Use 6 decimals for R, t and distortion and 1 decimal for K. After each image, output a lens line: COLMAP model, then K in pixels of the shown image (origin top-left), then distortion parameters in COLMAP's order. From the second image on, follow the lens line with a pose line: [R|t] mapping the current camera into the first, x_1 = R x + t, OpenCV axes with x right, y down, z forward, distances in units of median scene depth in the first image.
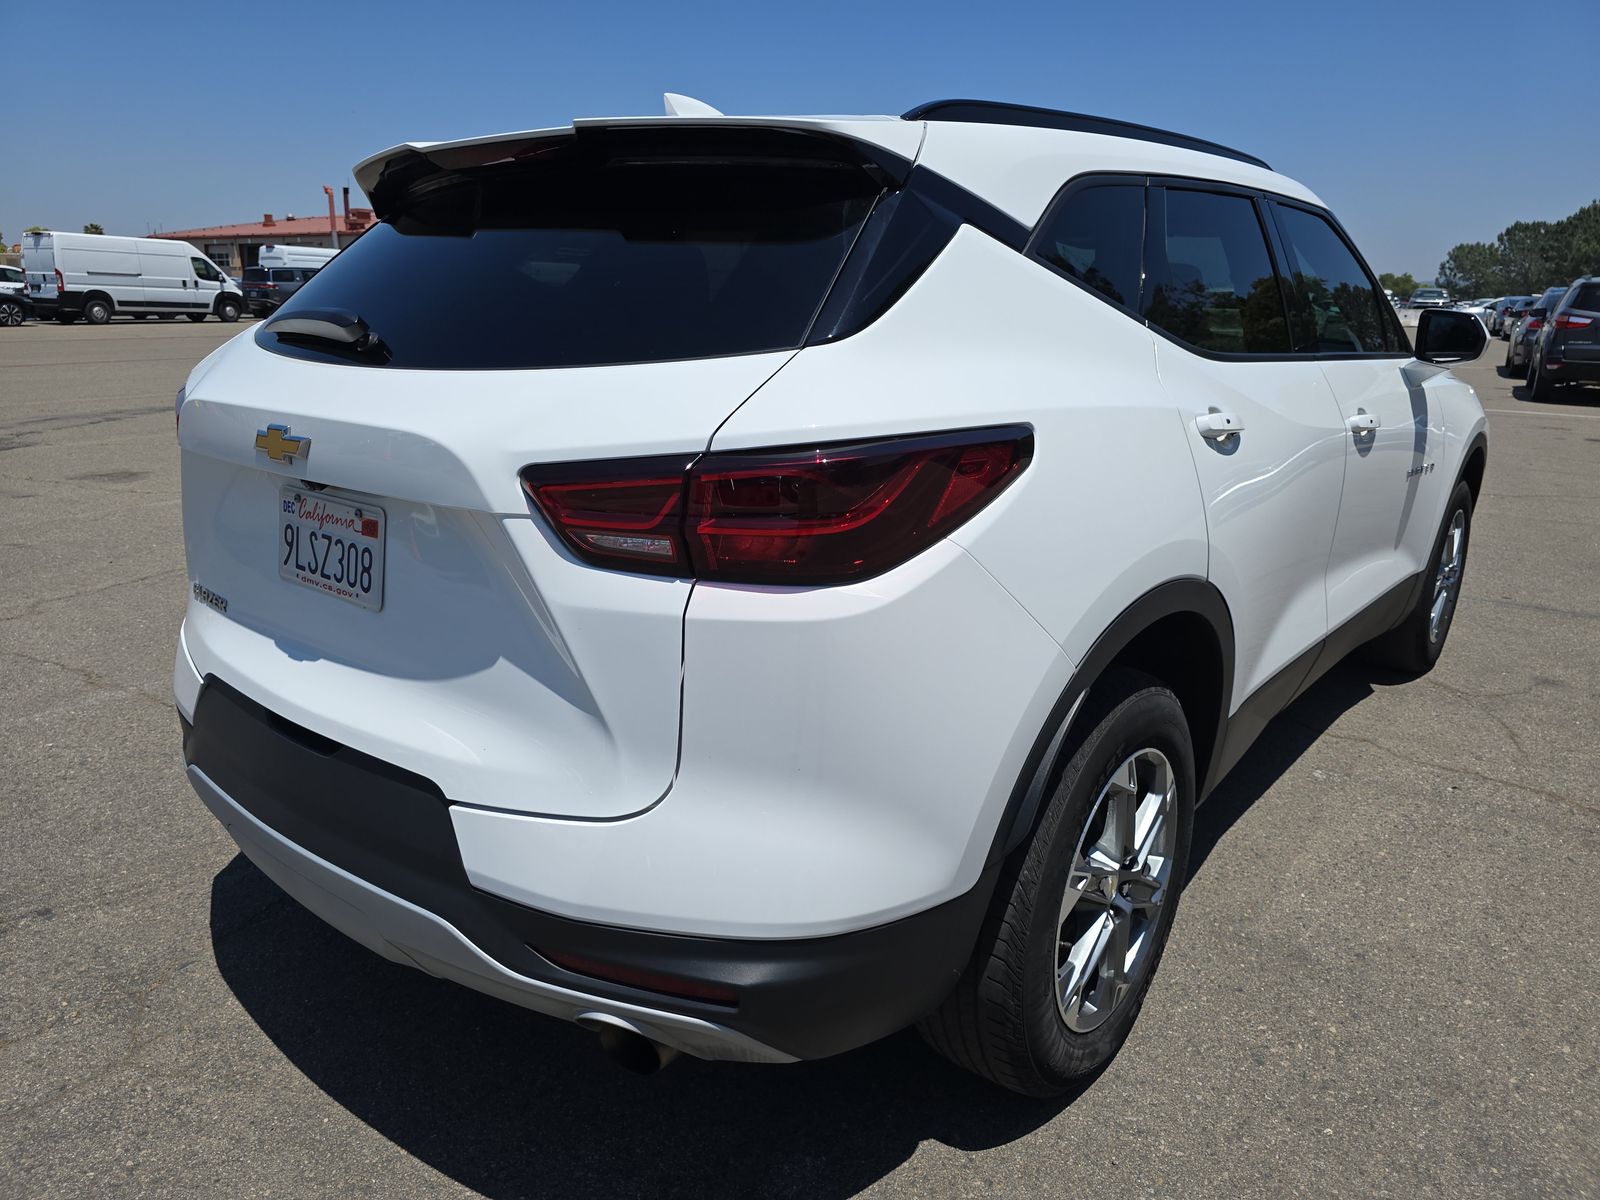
lens RADIAL K [[1060.4, 0, 800.0], [0, 1060.4, 600.0], [0, 0, 1]] dist [0.091084, -0.087271]
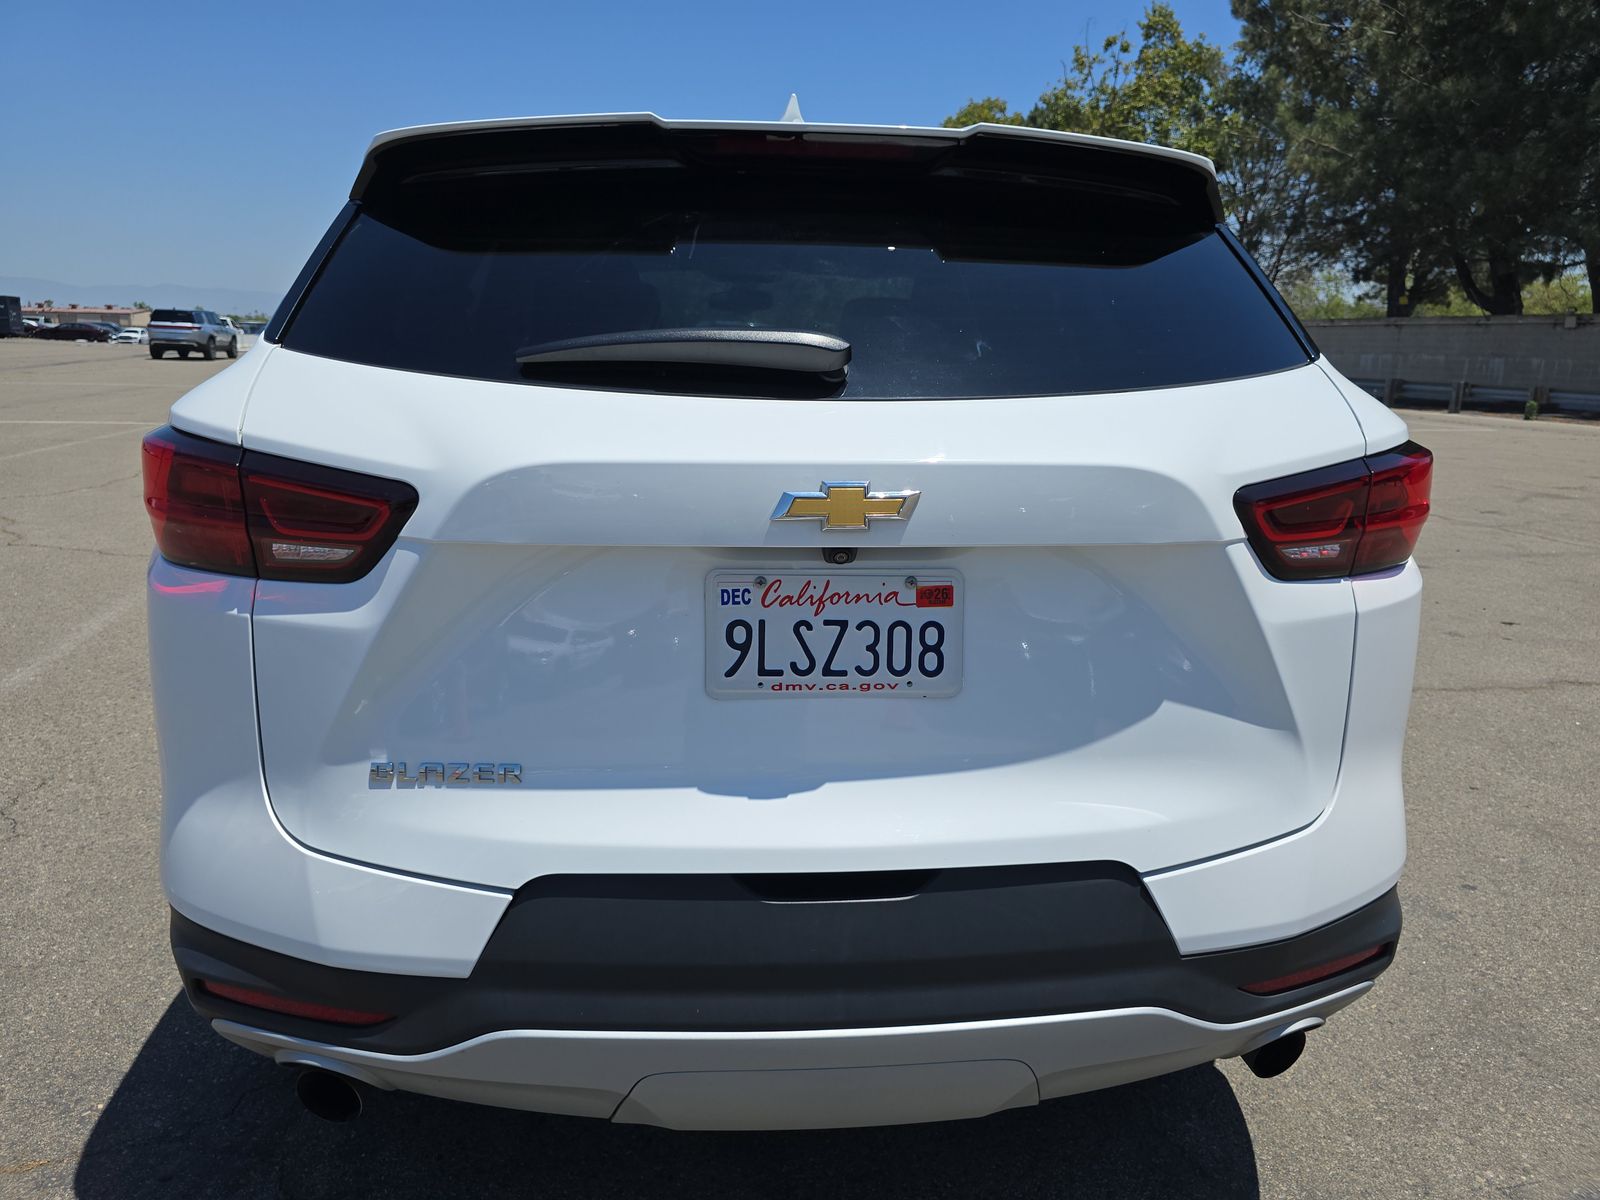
lens RADIAL K [[1060.4, 0, 800.0], [0, 1060.4, 600.0], [0, 0, 1]] dist [0.091084, -0.087271]
pose [[0.715592, -0.158799, 0.680229, -1.009454], [0.178876, 0.983004, 0.041306, -0.114456], [-0.675227, 0.092118, 0.731835, 0.472883]]
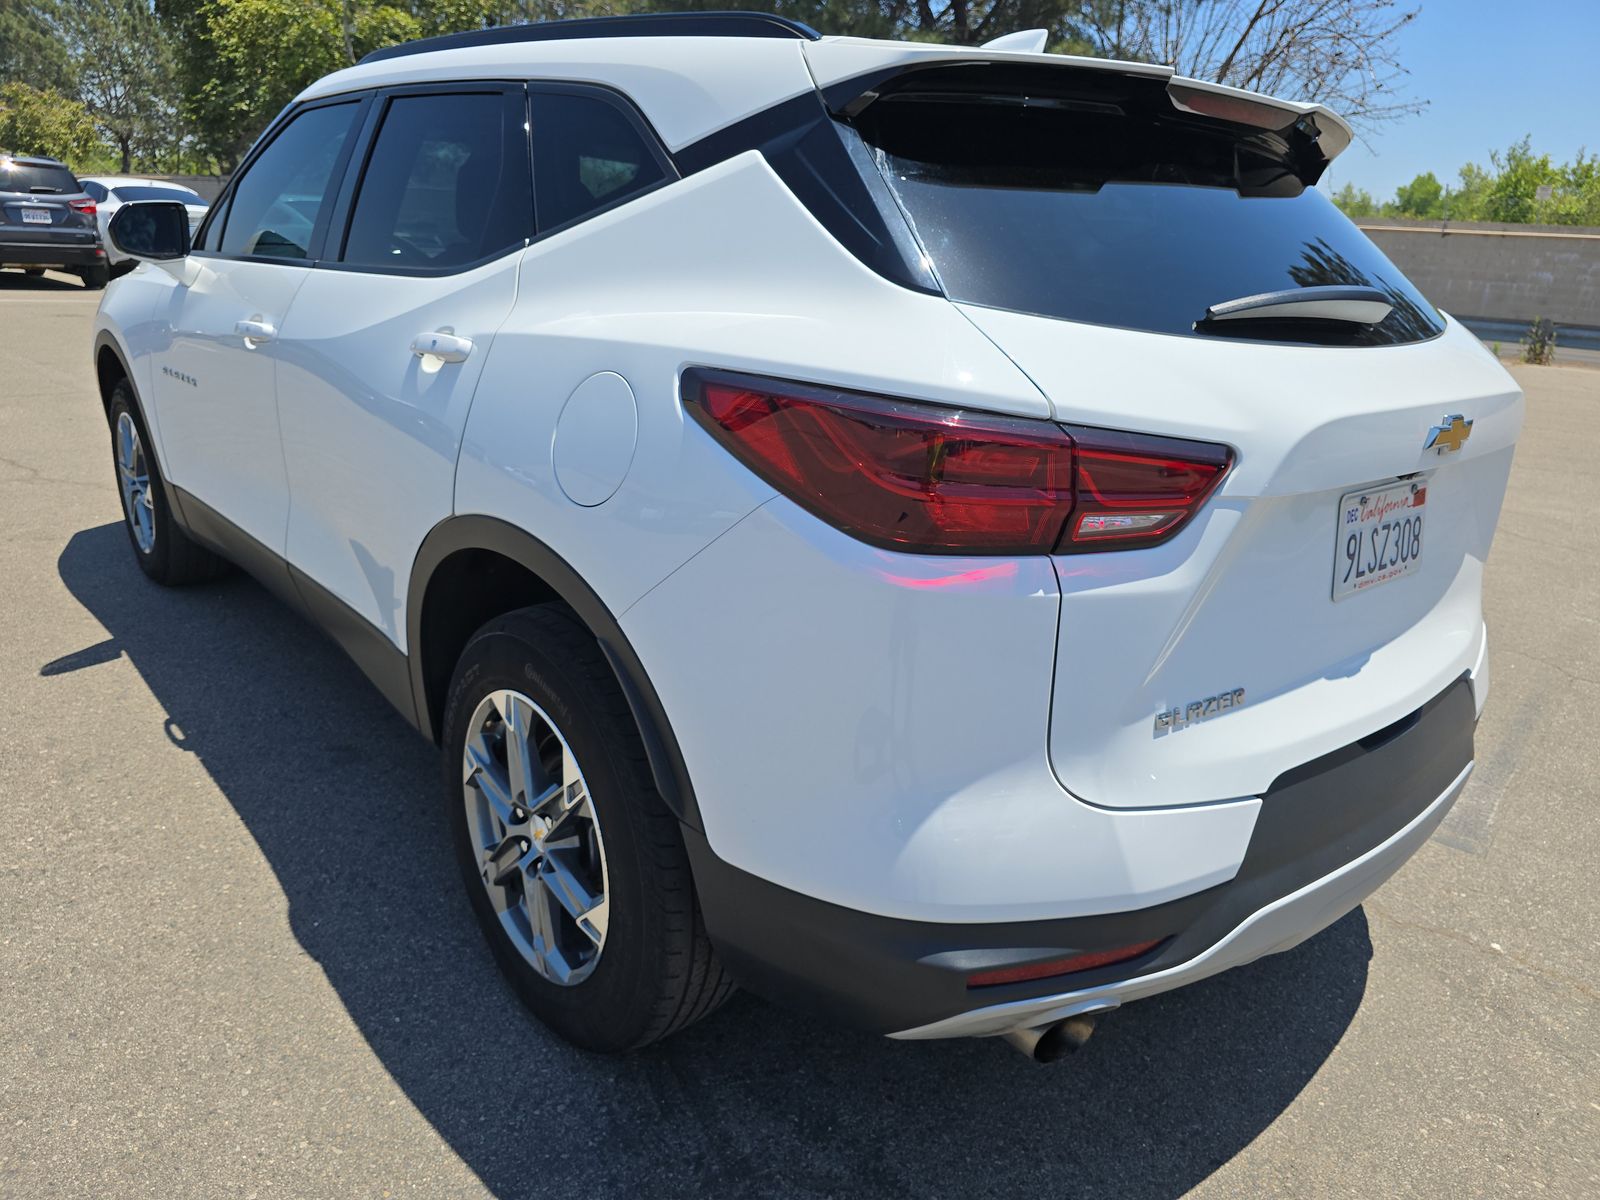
lens RADIAL K [[1060.4, 0, 800.0], [0, 1060.4, 600.0], [0, 0, 1]] dist [0.091084, -0.087271]
pose [[0.167854, -0.321616, 0.931873, -1.506098], [0.208105, 0.935543, 0.285397, -0.397445], [-0.963596, 0.146022, 0.223964, 1.345438]]
